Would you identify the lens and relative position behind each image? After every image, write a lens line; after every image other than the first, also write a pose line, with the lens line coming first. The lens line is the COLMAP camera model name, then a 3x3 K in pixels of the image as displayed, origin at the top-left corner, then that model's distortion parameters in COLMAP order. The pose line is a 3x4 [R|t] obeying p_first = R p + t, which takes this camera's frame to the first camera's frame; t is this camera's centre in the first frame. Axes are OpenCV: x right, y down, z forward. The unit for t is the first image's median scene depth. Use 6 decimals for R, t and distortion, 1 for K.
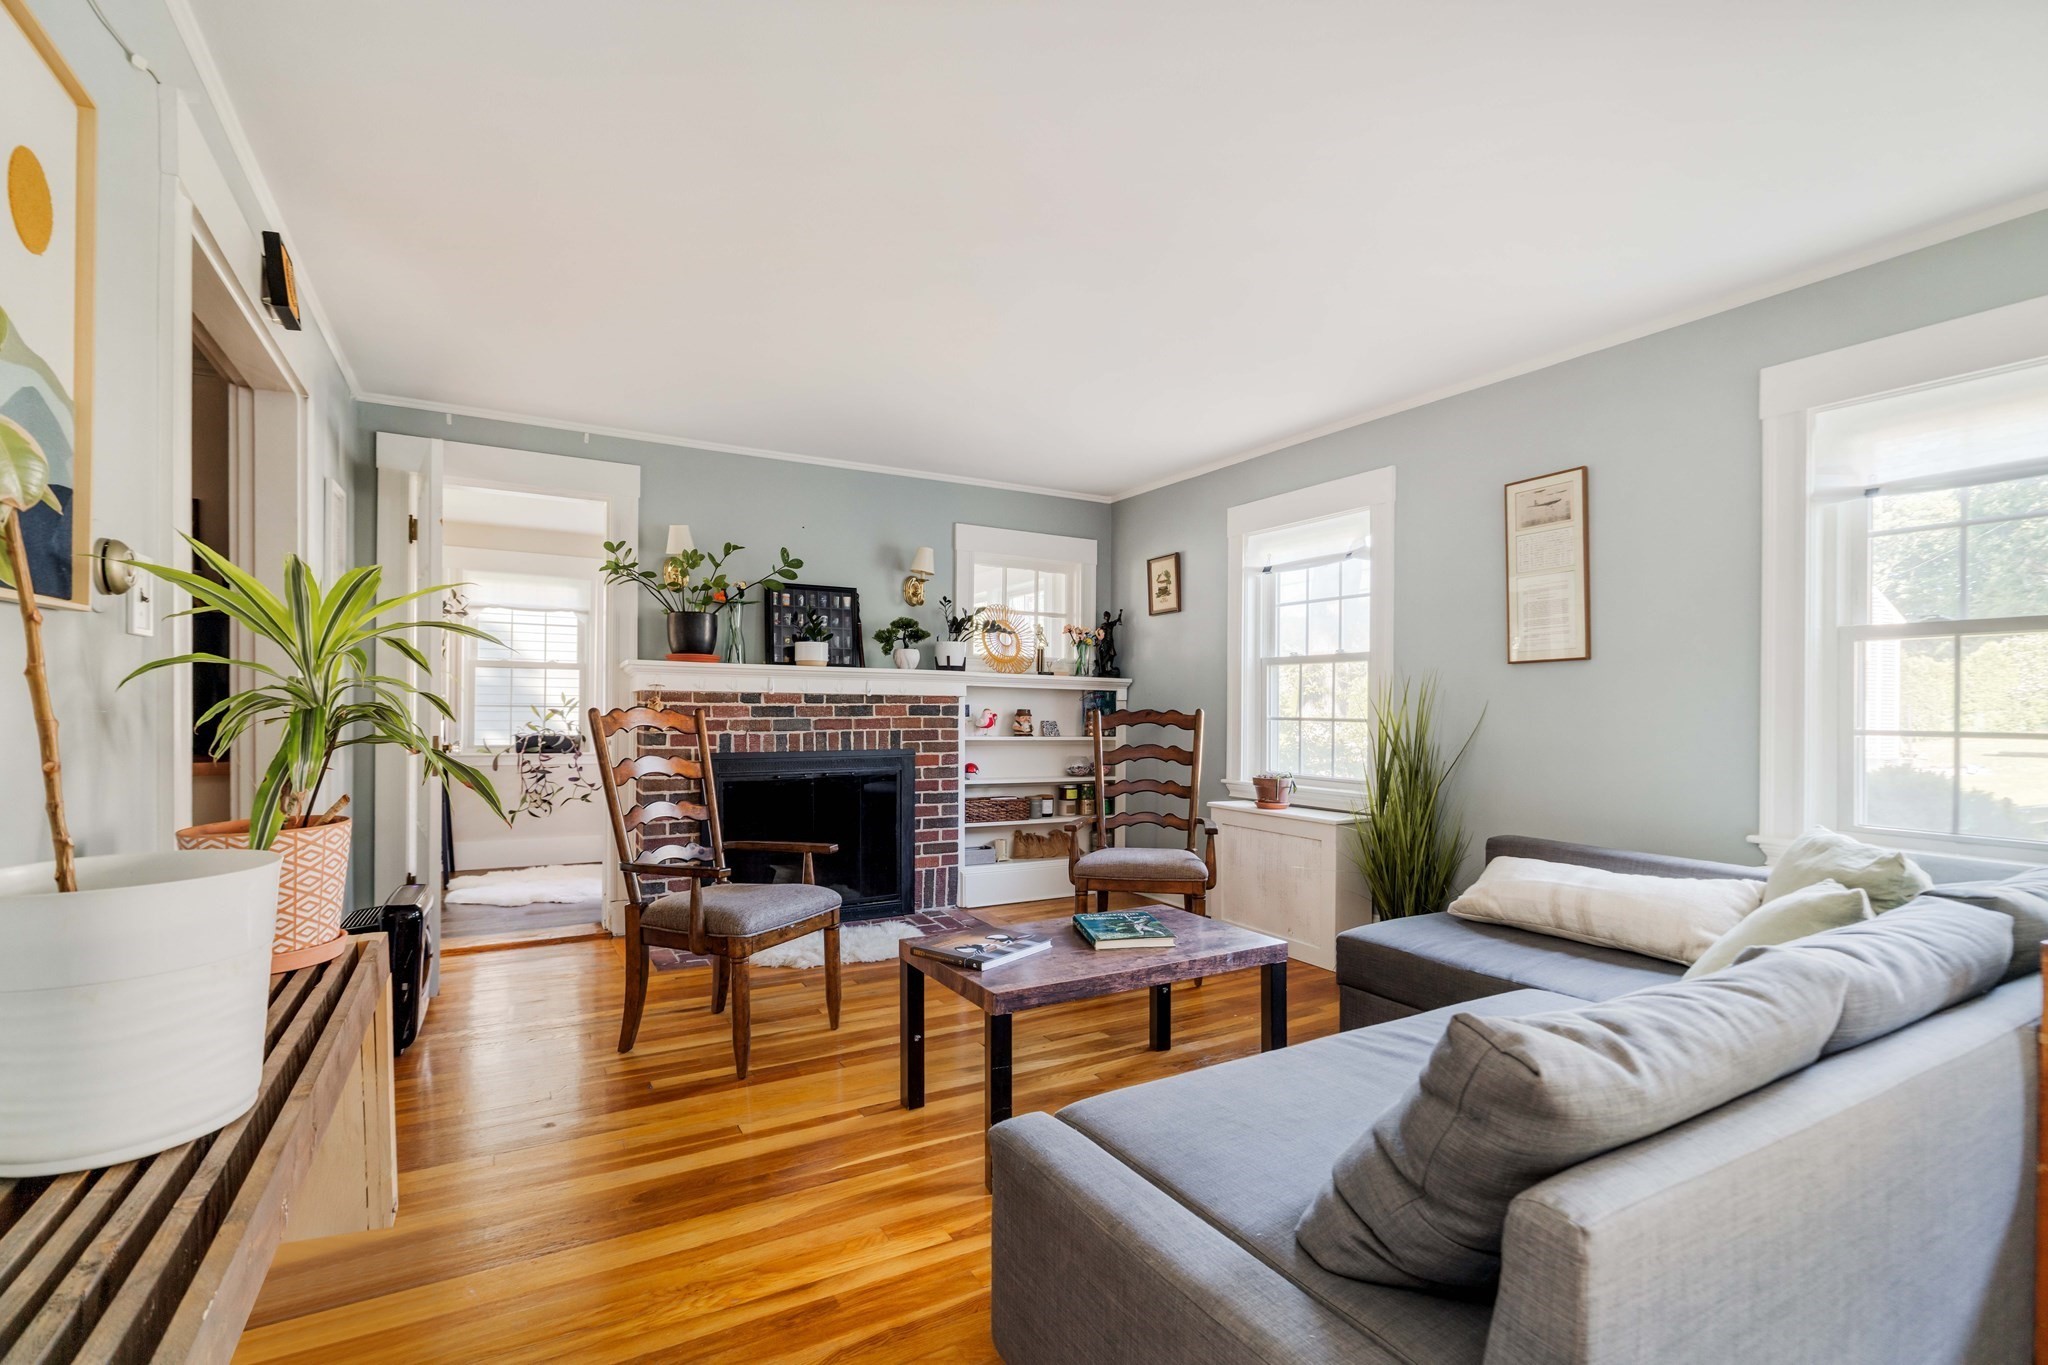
lens RADIAL K [[931.8, 0, 1023.3], [0, 931.8, 706.4], [0, 0, 1]] dist [0.000978, 0.000390]
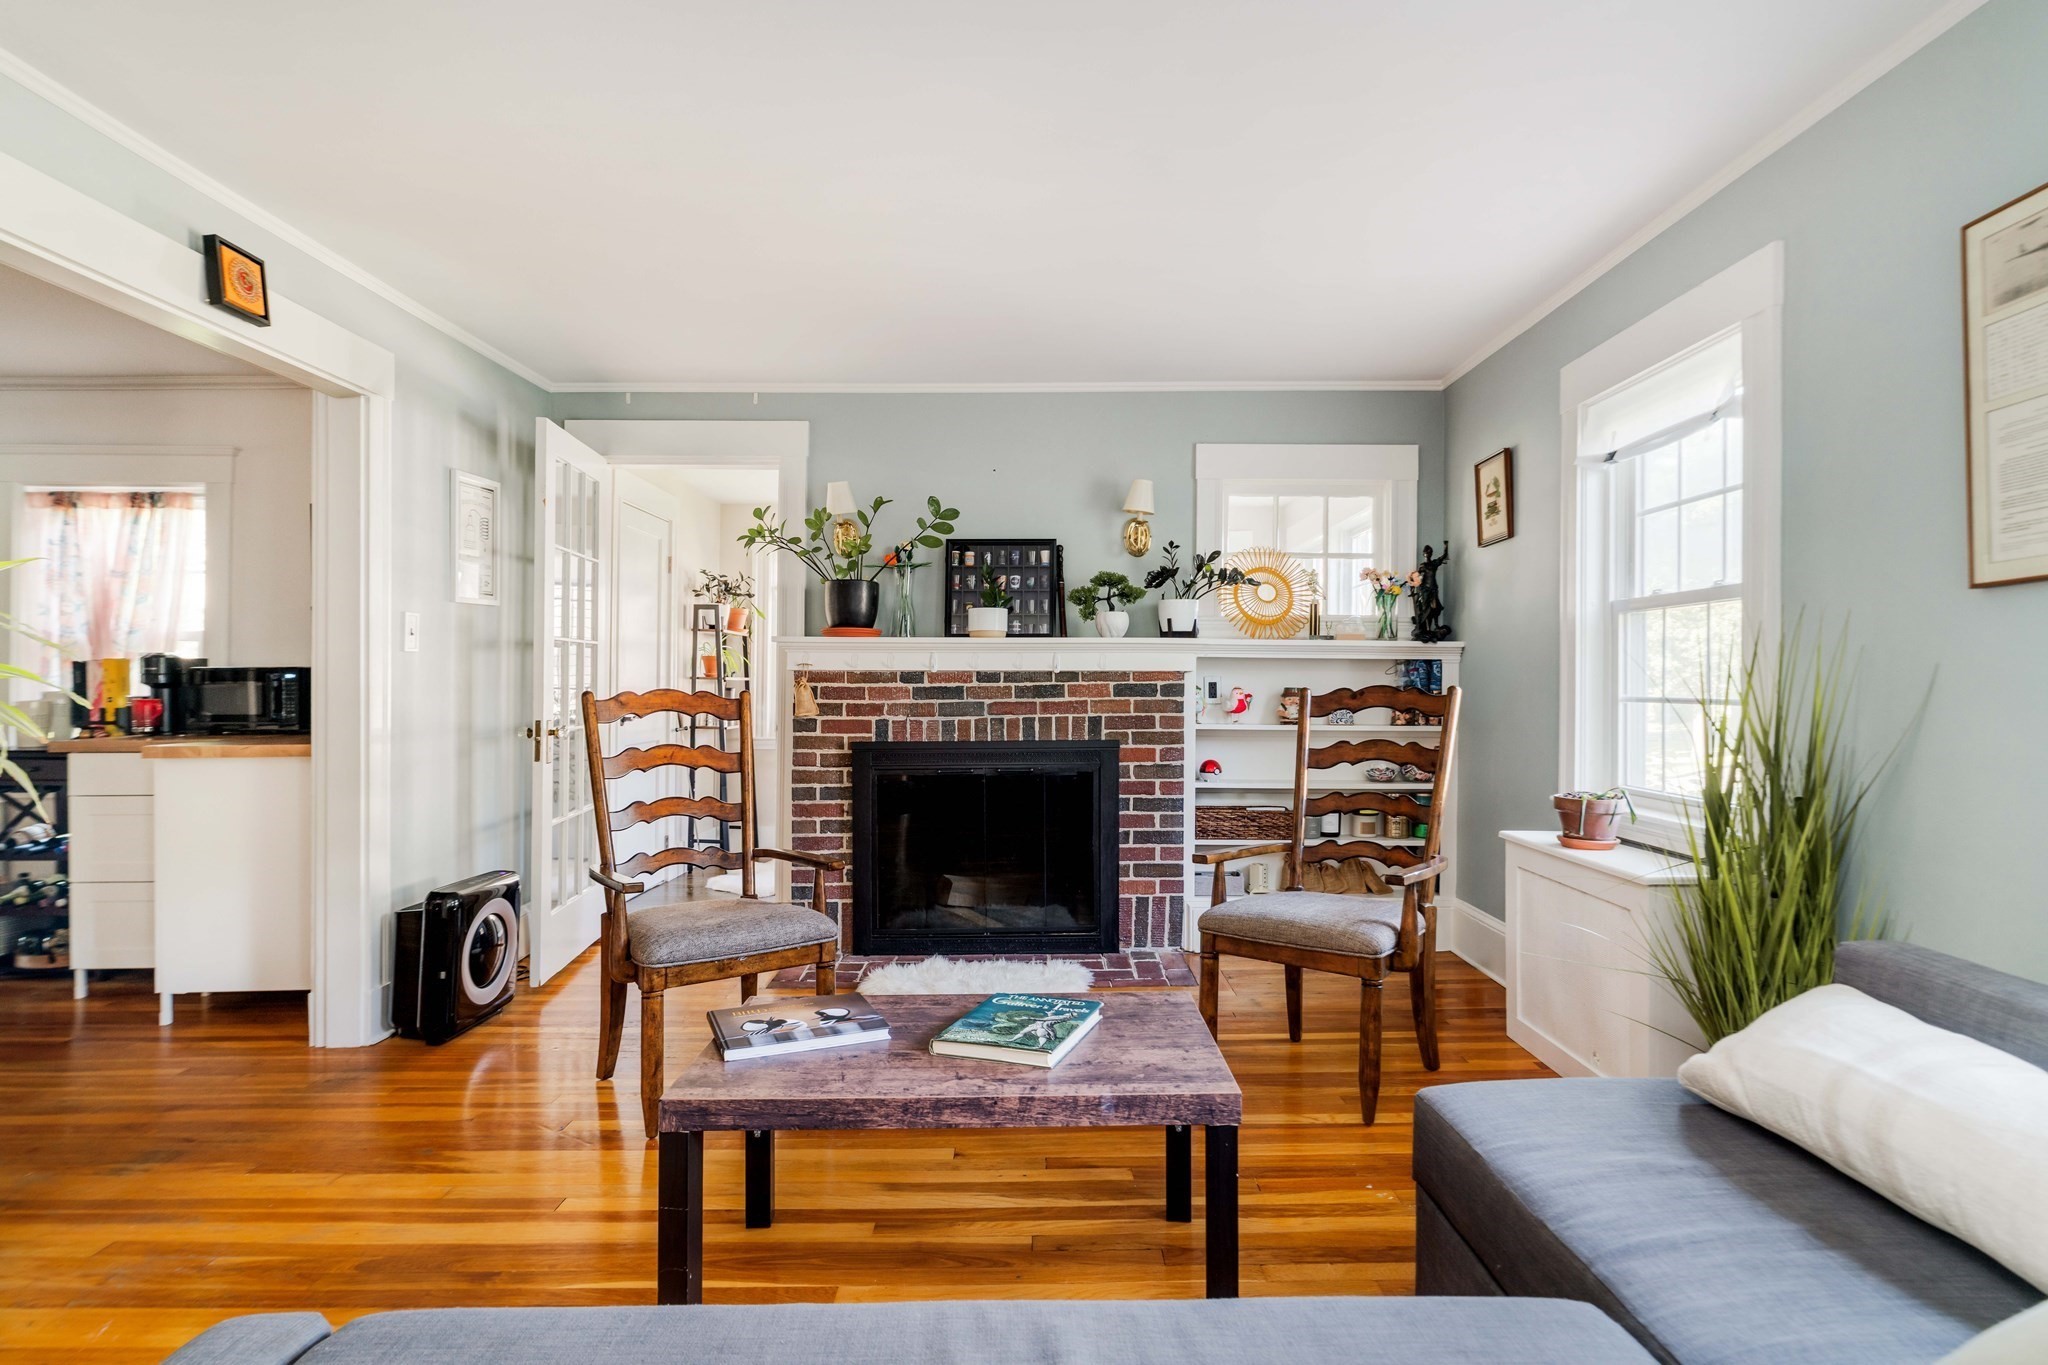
lens RADIAL K [[1070.6, 0, 1024.0], [0, 1070.6, 682.5], [0, 0, 1]] dist [-0.000459, 0.000093]
pose [[0.871767, -0.010376, -0.489811, 0.255570], [0.009067, 0.999946, -0.005044, 0.001514], [0.489837, -0.000044, 0.871814, 0.186704]]
